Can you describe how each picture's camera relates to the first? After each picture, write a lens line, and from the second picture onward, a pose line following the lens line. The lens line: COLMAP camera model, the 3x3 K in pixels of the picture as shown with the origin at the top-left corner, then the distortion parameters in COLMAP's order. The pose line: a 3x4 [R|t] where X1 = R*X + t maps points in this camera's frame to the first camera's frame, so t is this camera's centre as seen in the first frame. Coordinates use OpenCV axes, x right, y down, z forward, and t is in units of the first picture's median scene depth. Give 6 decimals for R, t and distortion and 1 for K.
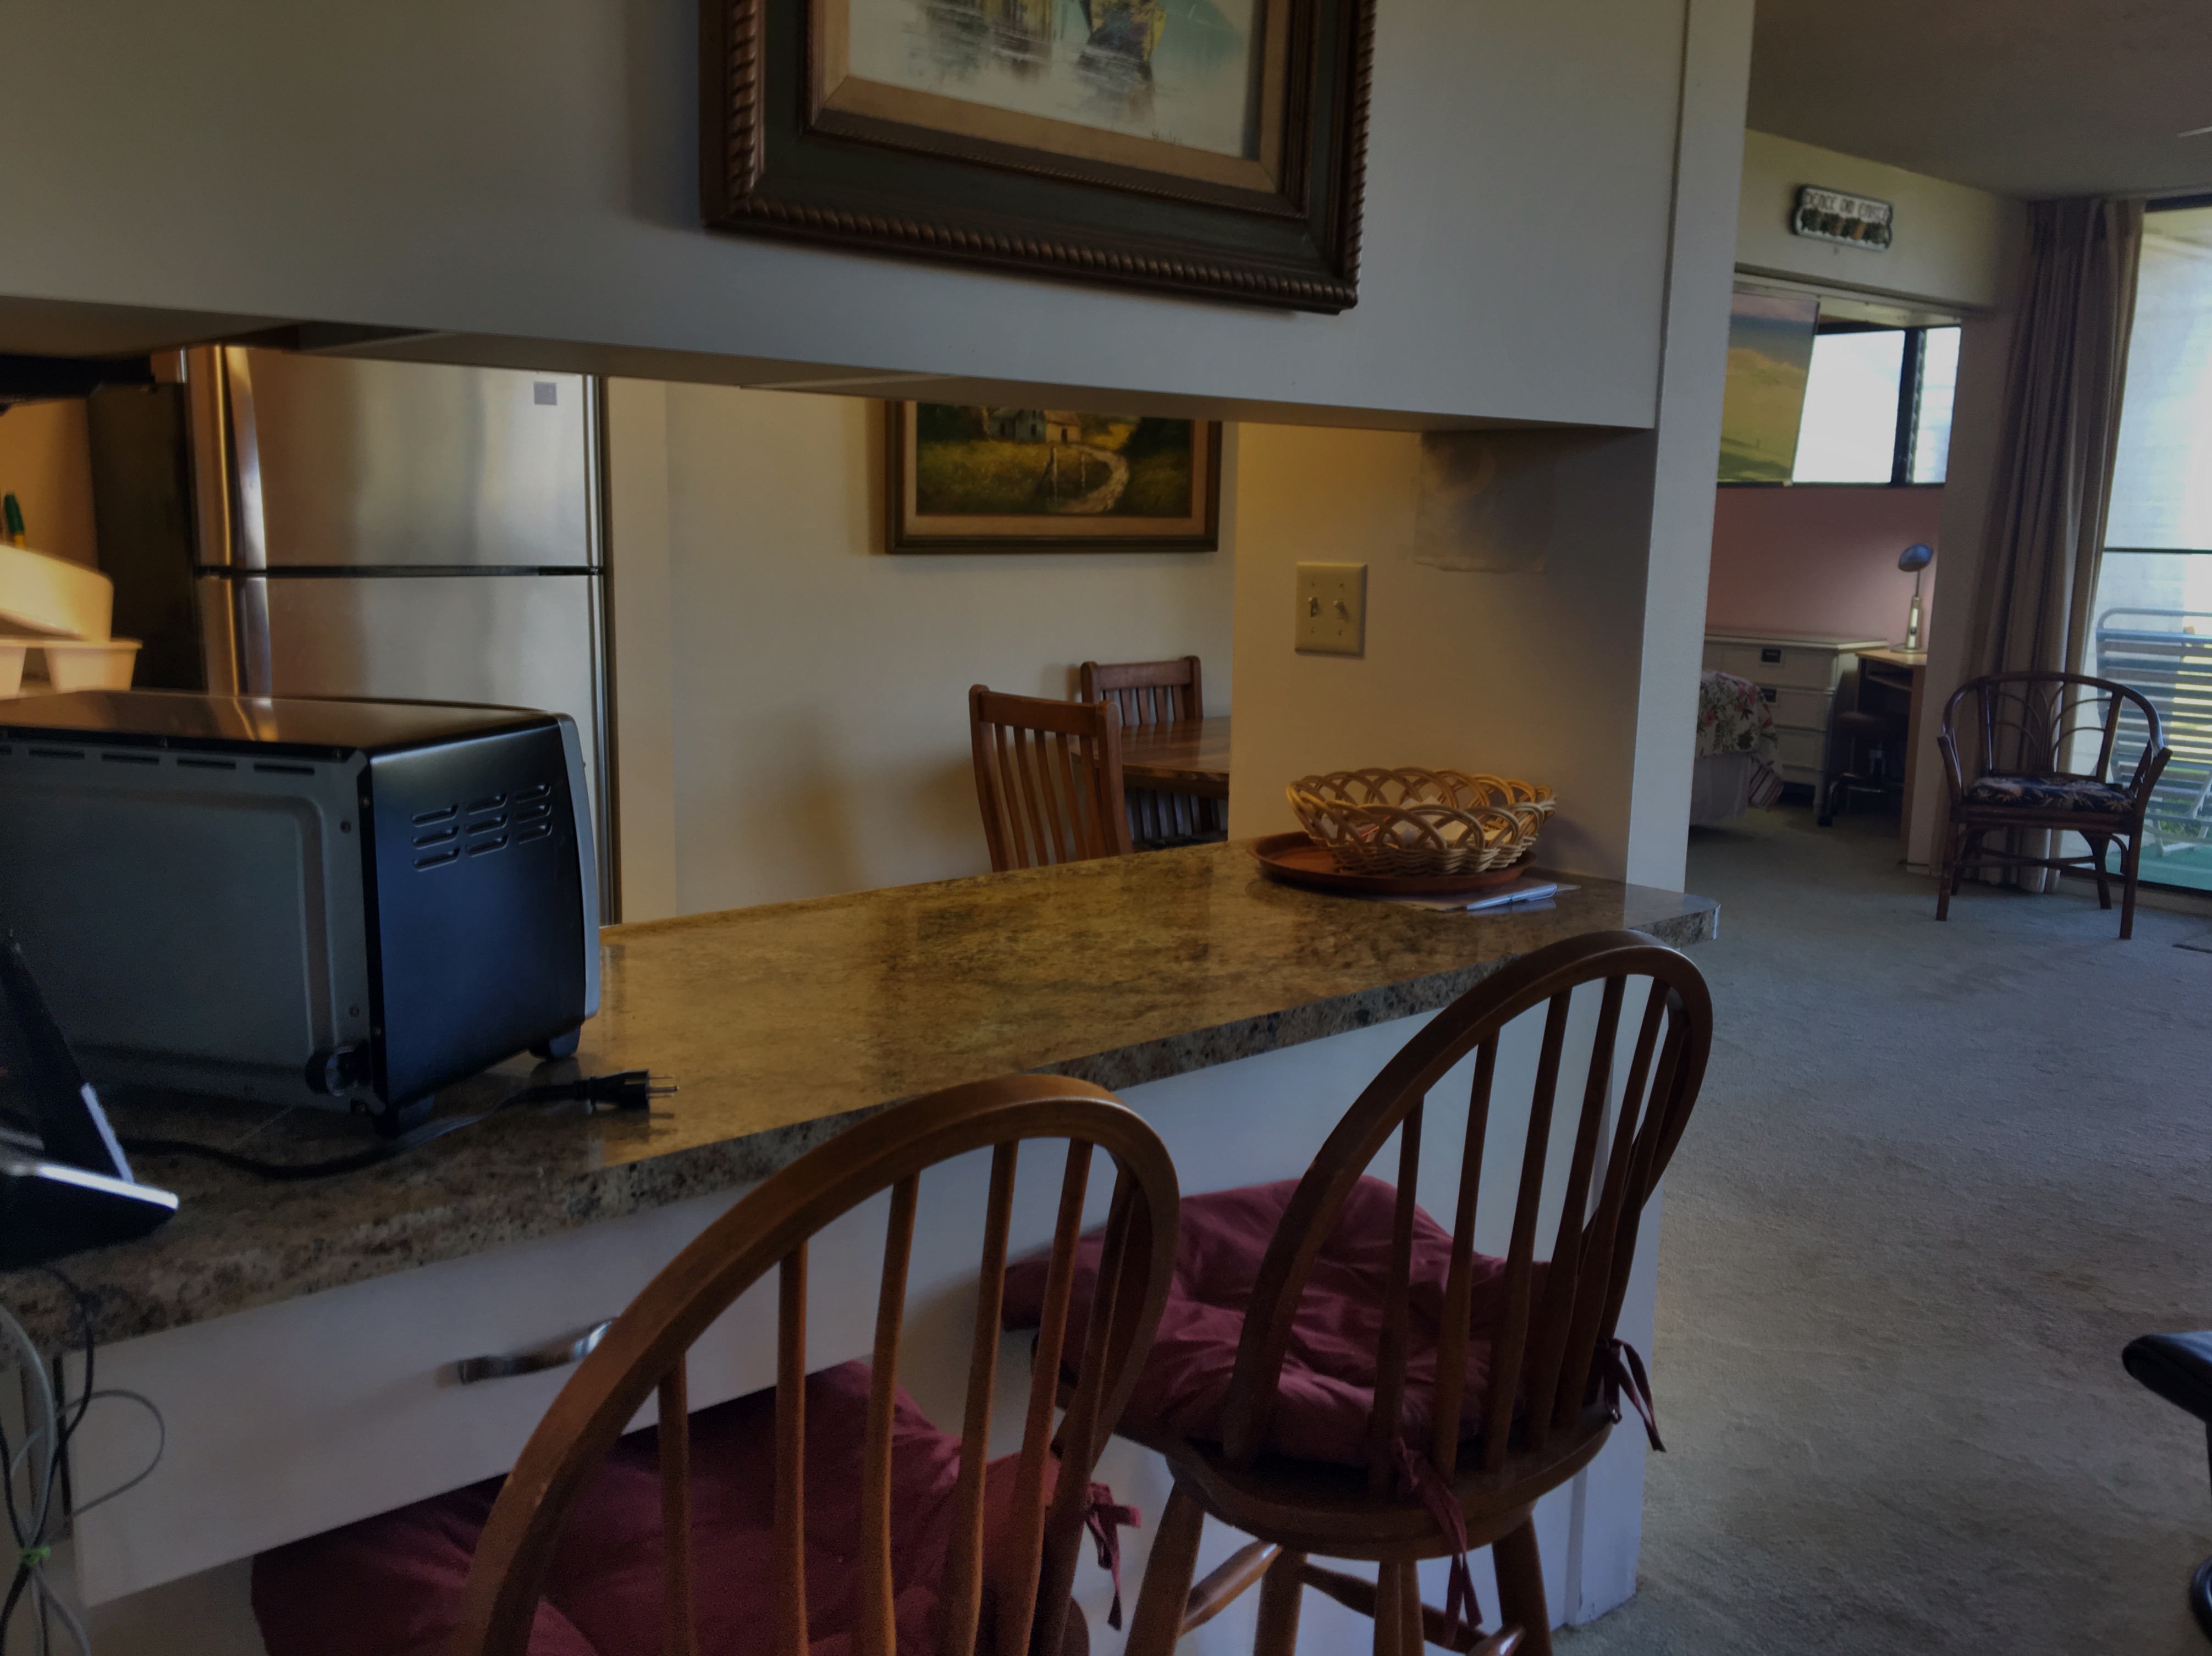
lens RADIAL K [[1853.5, 0, 1115.9], [0, 1853.5, 836.5], [0, 0, 1]] dist [0.103309, -0.178293]
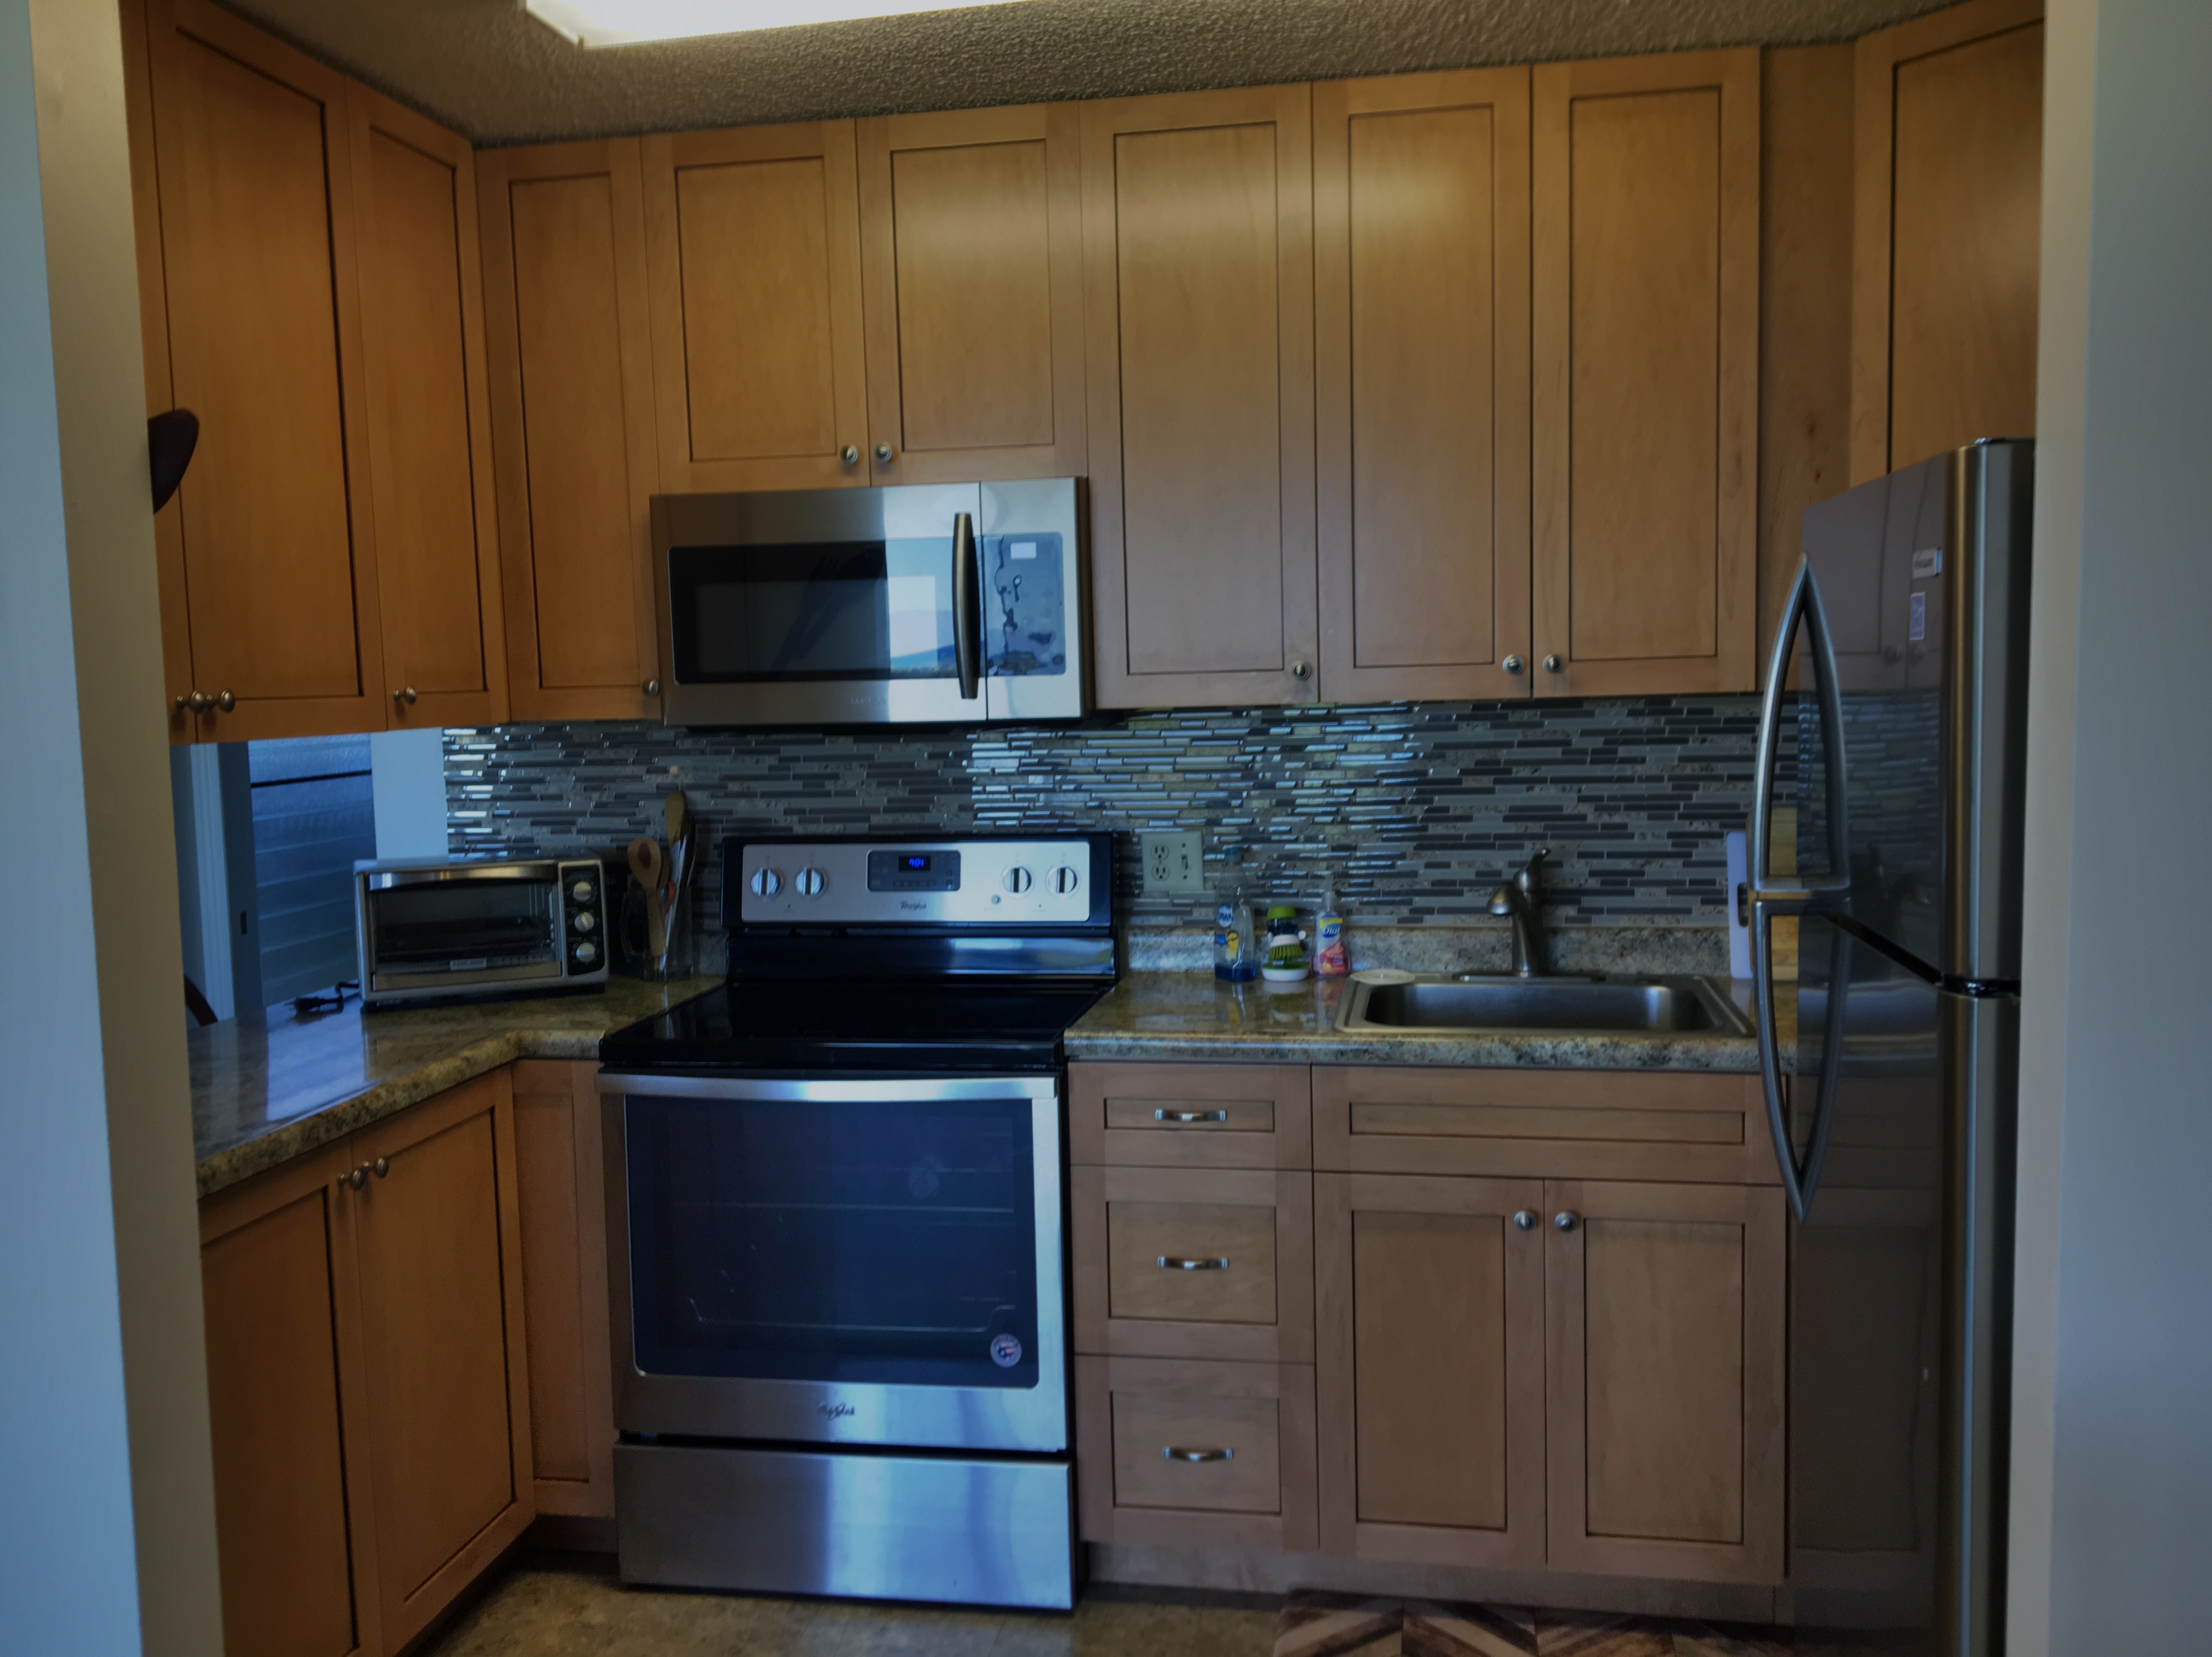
lens RADIAL K [[1821.0, 0, 1106.0], [0, 1821.0, 828.5], [0, 0, 1]] dist [0.096146, -0.165151]
pose [[-0.780485, 0.050873, -0.623102, 0.125617], [-0.097941, 0.974427, 0.202235, -0.197895], [0.617455, 0.218868, -0.755543, 0.958928]]
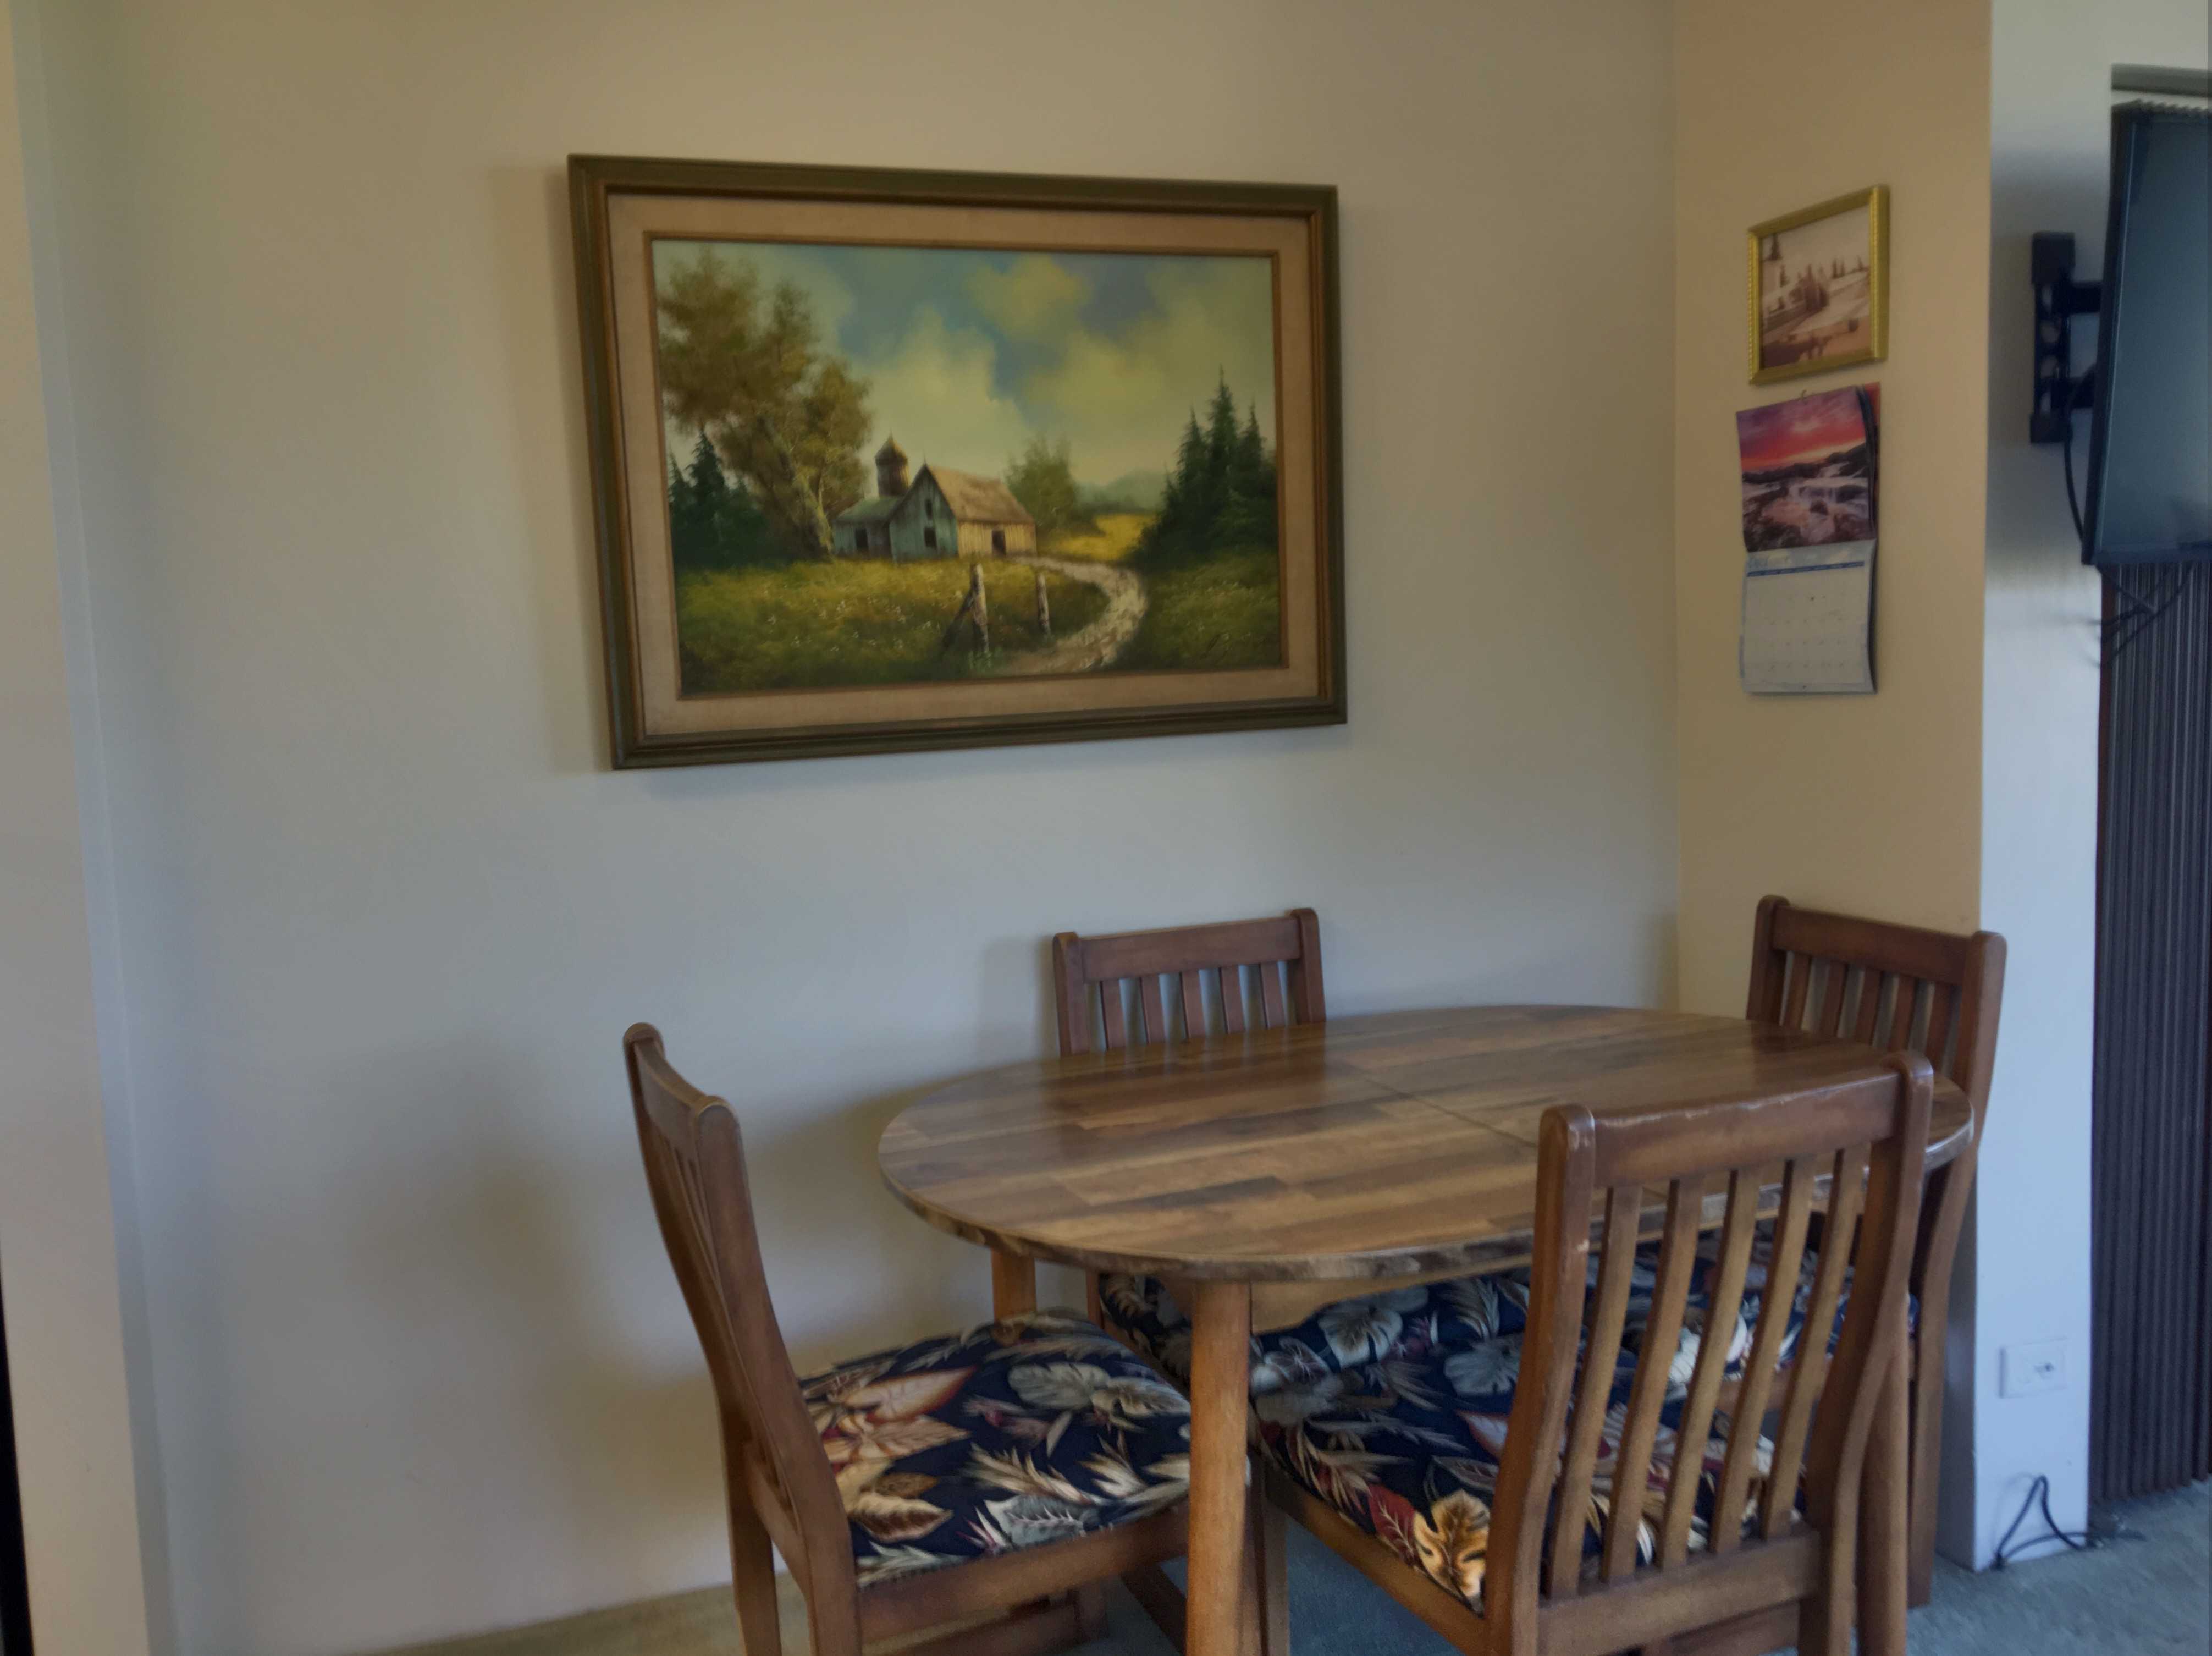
lens RADIAL K [[1853.8, 0, 1115.9], [0, 1853.8, 836.5], [0, 0, 1]] dist [0.103309, -0.178293]
pose [[0.923238, -0.011961, -0.384043, 0.222799], [-0.011754, 0.998168, -0.059345, -0.092174], [0.384050, 0.059303, 0.921406, 0.494344]]
